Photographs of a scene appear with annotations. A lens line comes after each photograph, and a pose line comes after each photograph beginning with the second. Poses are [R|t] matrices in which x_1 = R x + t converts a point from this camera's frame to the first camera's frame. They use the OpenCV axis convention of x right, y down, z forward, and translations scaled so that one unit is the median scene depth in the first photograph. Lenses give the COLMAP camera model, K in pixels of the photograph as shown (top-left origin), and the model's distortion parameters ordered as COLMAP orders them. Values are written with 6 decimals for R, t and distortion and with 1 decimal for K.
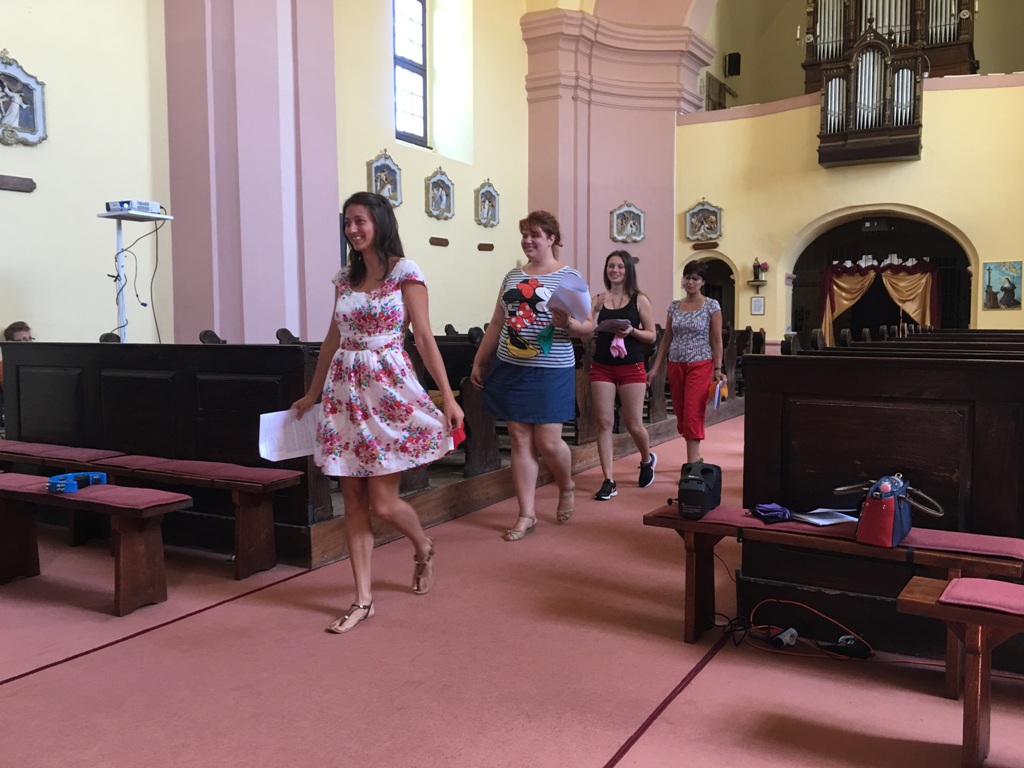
lens RADIAL K [[873.0, 0, 507.2], [0, 873.0, 377.7], [0, 0, 1]] dist [0.081677, -0.119722]
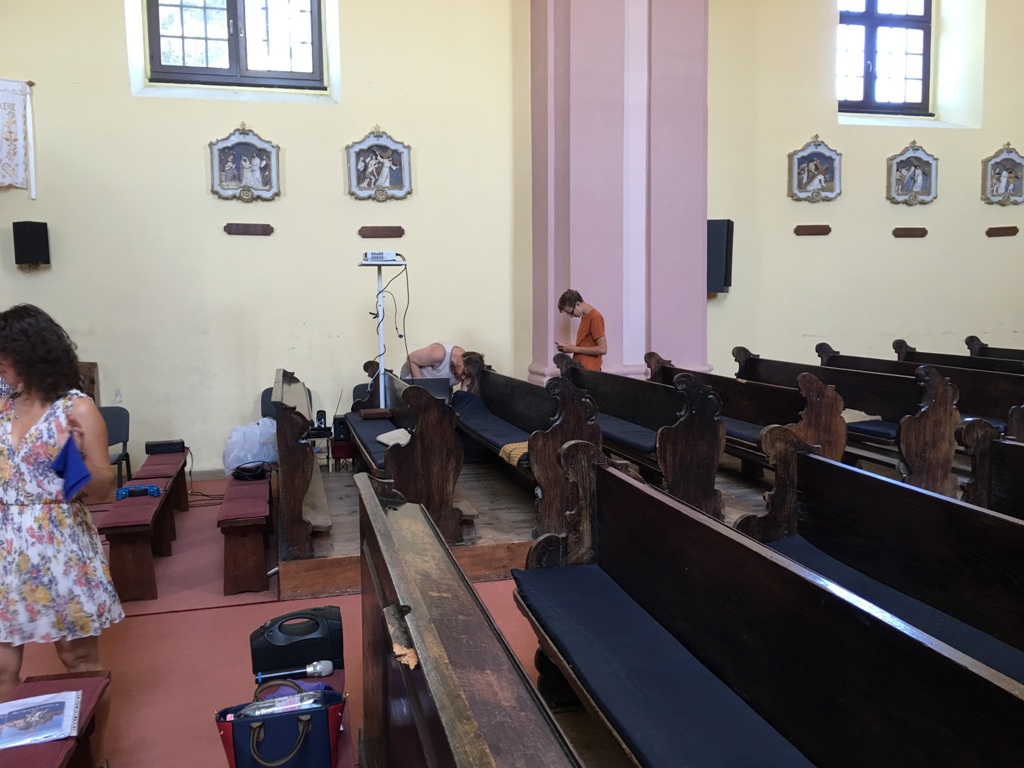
lens RADIAL K [[873.0, 0, 501.1], [0, 873.0, 378.0], [0, 0, 1]] dist [0.081677, -0.119722]
pose [[0.690979, 0.059378, -0.720432, 0.249178], [-0.036157, 0.998212, 0.047593, -0.041989], [0.721970, -0.006837, 0.691890, 0.139014]]
